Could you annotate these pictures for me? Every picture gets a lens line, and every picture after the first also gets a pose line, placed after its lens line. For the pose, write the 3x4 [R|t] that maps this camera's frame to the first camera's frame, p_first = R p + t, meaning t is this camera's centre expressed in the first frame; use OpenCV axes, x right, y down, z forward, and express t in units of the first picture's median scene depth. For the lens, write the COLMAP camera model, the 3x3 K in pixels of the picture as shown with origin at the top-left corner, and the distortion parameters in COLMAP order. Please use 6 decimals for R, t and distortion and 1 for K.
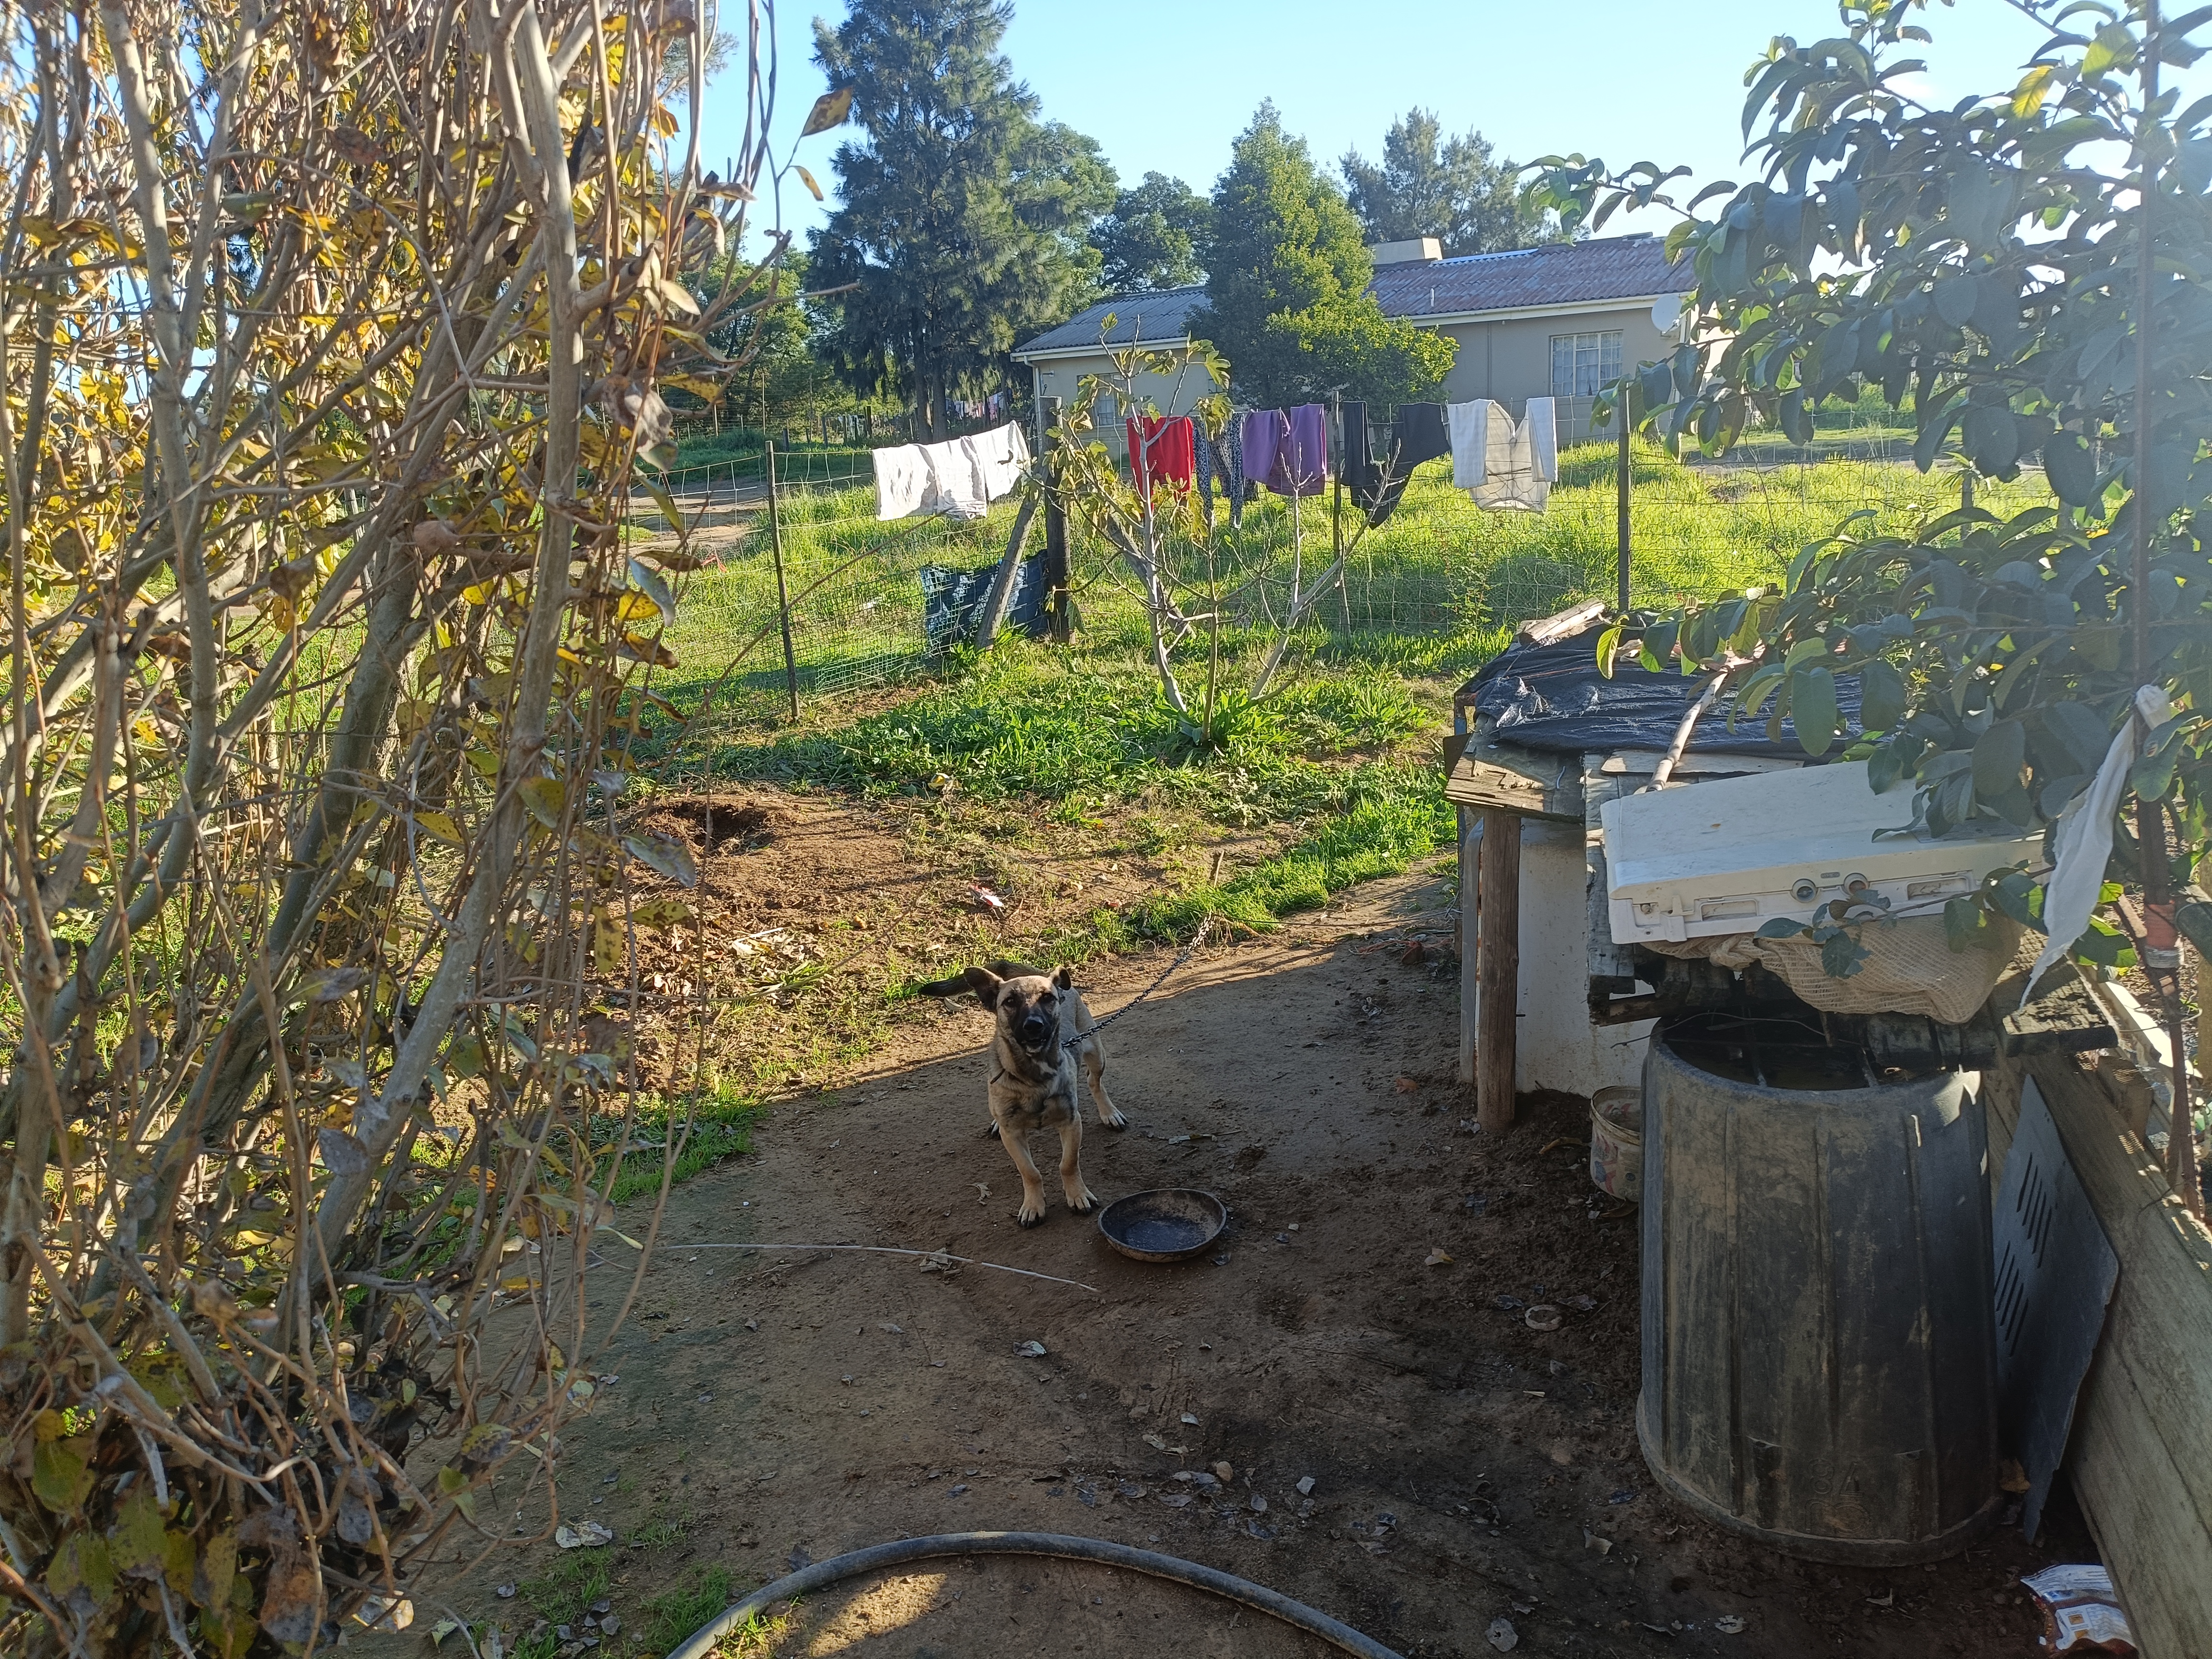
lens RADIAL K [[1705.8, 0, 1107.8], [0, 1705.8, 891.4], [0, 0, 1]] dist [0.044036, -0.031828]
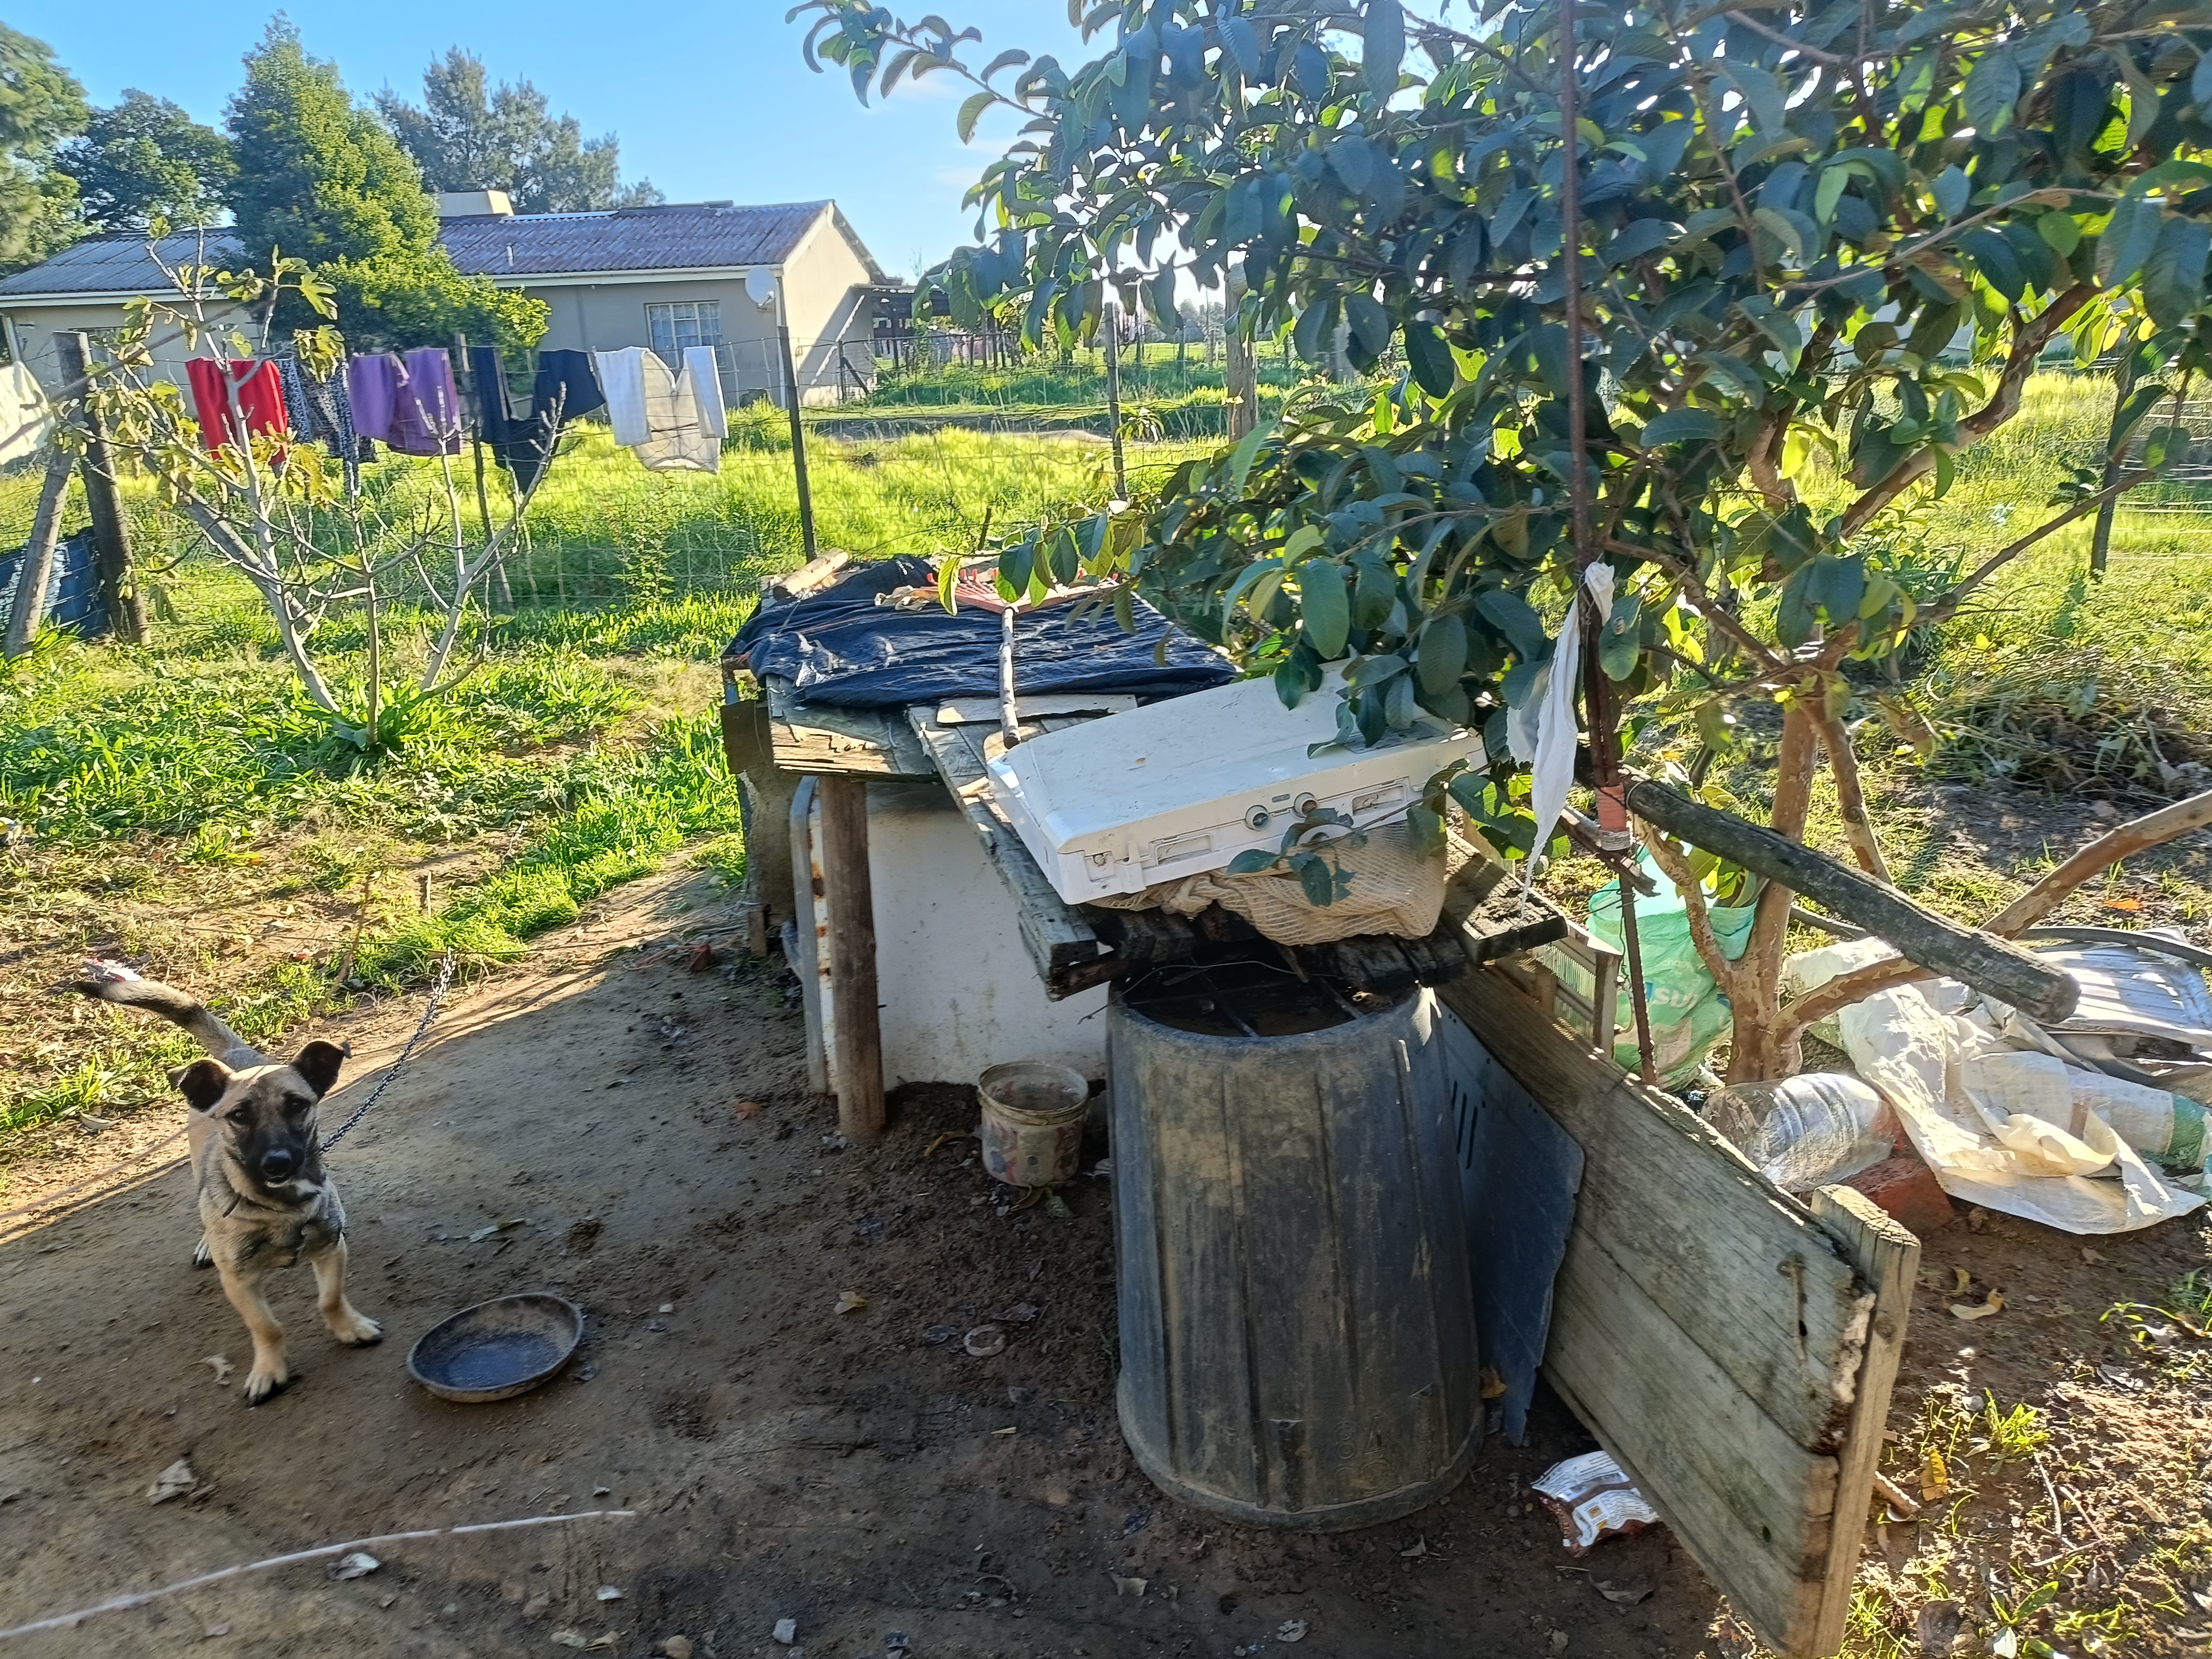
lens RADIAL K [[1705.8, 0, 1107.8], [0, 1705.8, 891.4], [0, 0, 1]] dist [0.044036, -0.031828]
pose [[0.866609, -0.130819, 0.481535, -0.052360], [0.129171, 0.990941, 0.036743, -0.002769], [-0.481979, 0.030358, 0.875656, 0.119283]]
